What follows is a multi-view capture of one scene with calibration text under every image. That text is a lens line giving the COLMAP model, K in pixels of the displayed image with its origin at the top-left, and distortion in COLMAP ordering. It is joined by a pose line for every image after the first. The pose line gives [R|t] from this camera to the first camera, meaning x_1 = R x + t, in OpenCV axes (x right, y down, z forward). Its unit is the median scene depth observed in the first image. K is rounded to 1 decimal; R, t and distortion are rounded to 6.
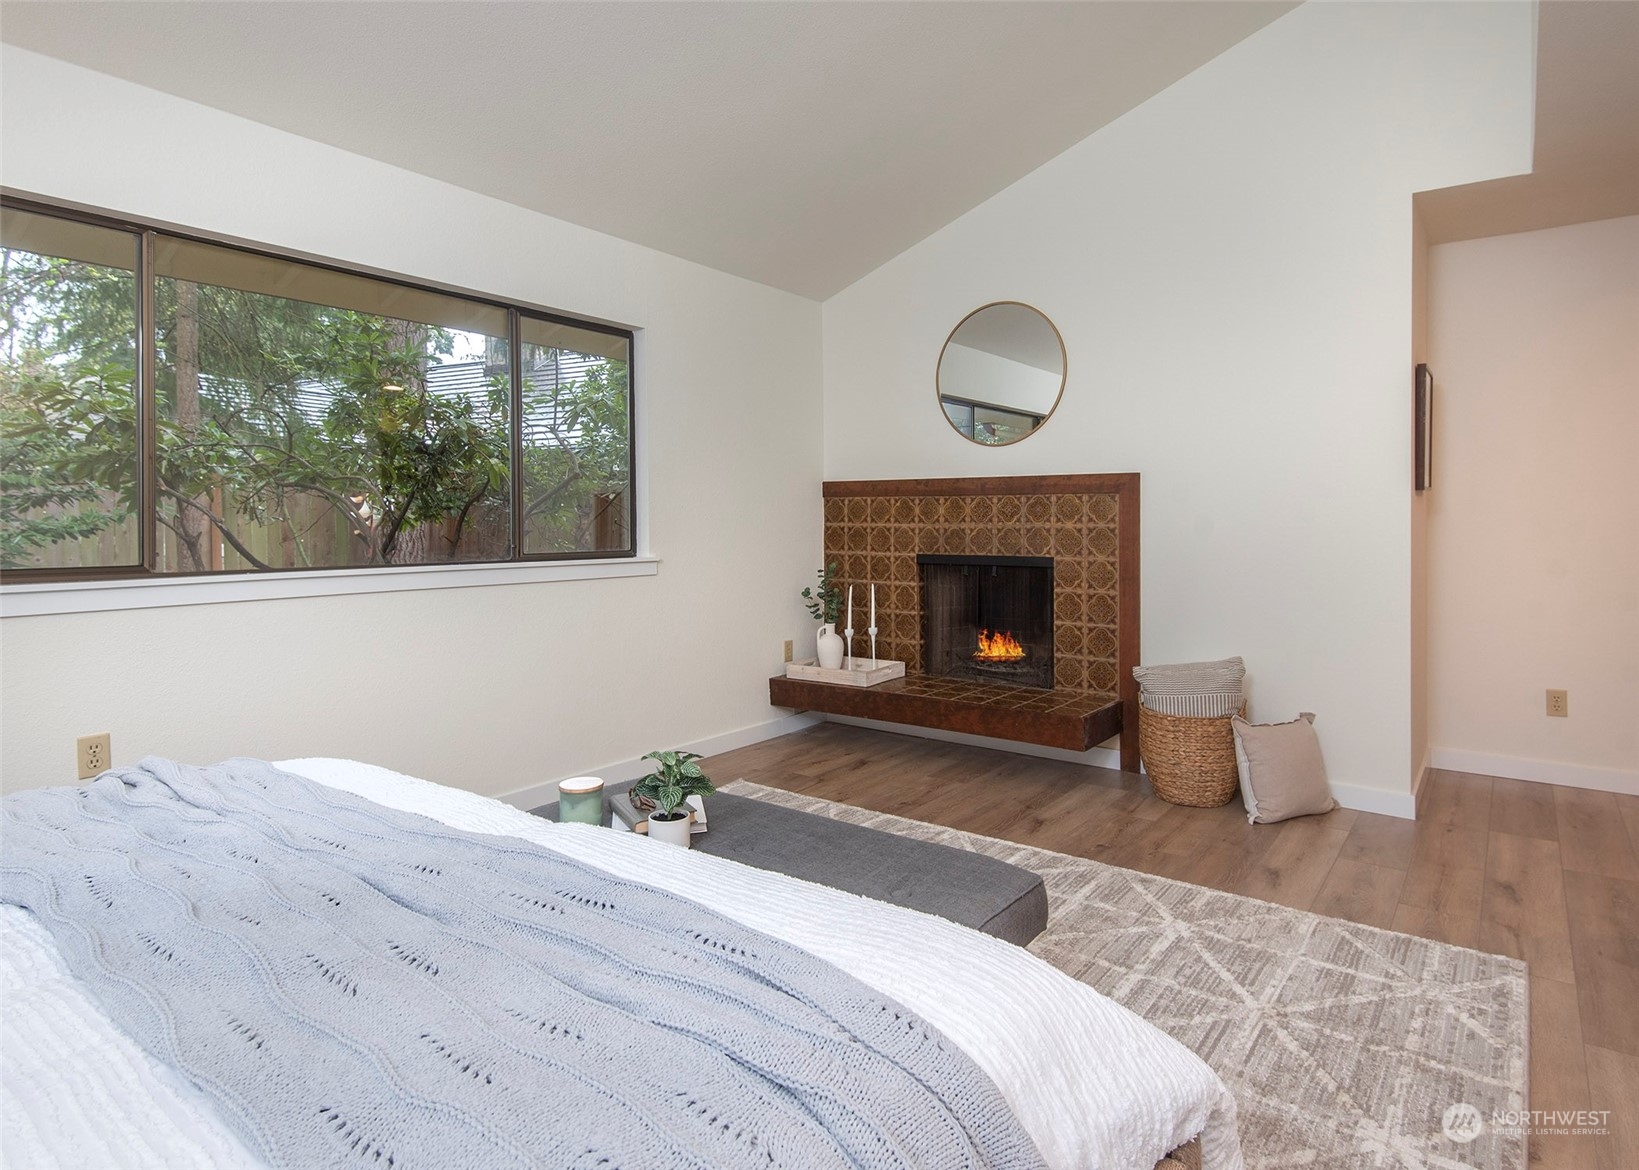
lens RADIAL K [[904.8, 0, 824.4], [0, 904.8, 584.0], [0, 0, 1]] dist [-0.008254, -0.000749]
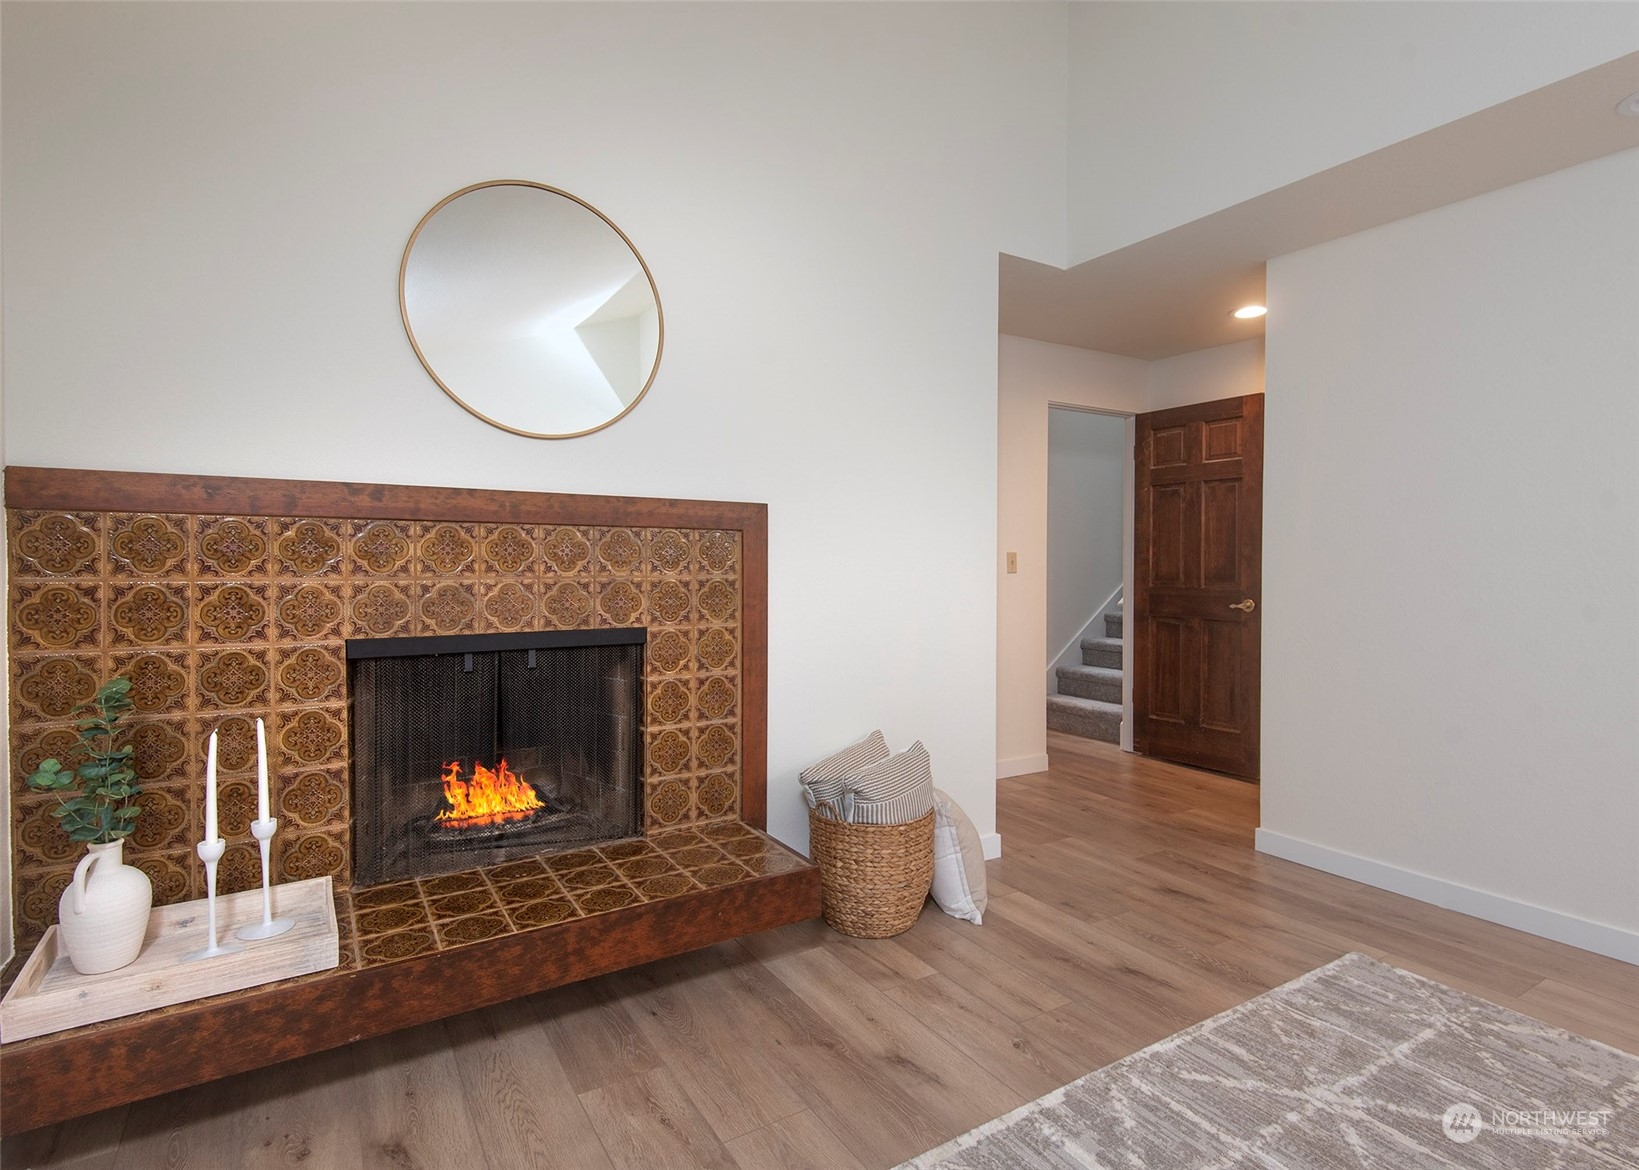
lens RADIAL K [[841.4, 0, 824.8], [0, 841.4, 582.3], [0, 0, 1]] dist [0.017108, -0.002221]
pose [[0.338607, -0.021193, 0.940689, -0.253100], [0.062720, 0.998031, -0.000091, -0.051999], [-0.938835, 0.059031, 0.339270, 0.667343]]
